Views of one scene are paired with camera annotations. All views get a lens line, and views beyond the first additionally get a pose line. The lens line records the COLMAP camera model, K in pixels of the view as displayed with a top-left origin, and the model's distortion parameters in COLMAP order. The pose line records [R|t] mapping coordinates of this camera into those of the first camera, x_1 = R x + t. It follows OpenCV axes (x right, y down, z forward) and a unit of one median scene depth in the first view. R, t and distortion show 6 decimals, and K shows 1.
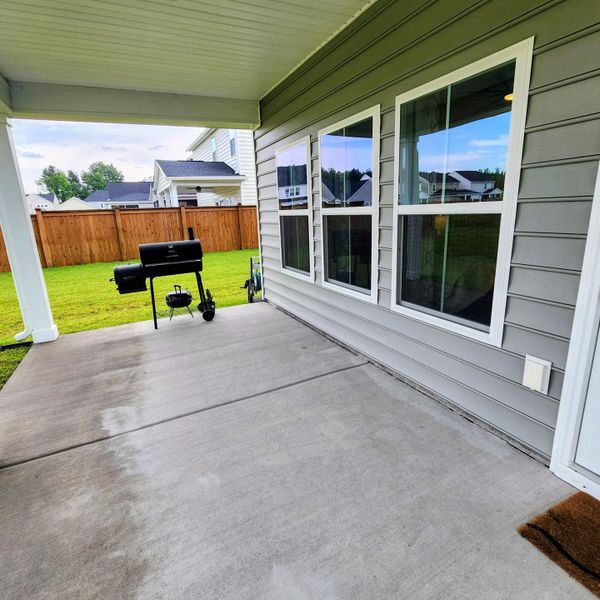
lens RADIAL K [[353.3, 0, 296.3], [0, 353.3, 297.4], [0, 0, 1]] dist [0.002951, -0.000338]
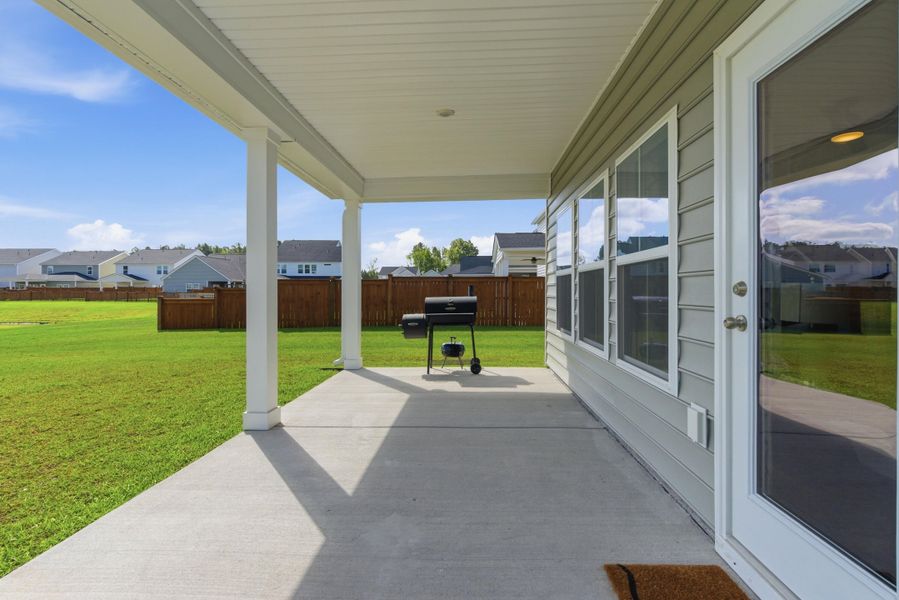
lens RADIAL K [[409.2, 0, 450.8], [0, 409.2, 289.8], [0, 0, 1]] dist [0.000973, 0.000030]
pose [[0.873803, 0.042205, -0.484446, 0.394602], [-0.154671, 0.968612, -0.194596, 0.118170], [0.461027, 0.244968, 0.852904, -0.177680]]
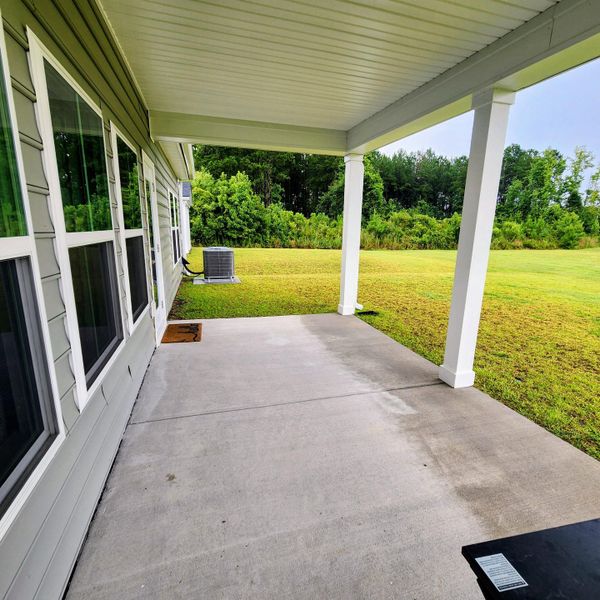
lens RADIAL K [[328.9, 0, 298.4], [0, 328.9, 299.8], [0, 0, 1]] dist [0.003035, -0.000298]
pose [[-0.985982, -0.011712, 0.166439, -0.328043], [0.063568, 0.895932, 0.439619, -0.414965], [-0.154267, 0.444037, -0.882628, 1.648848]]
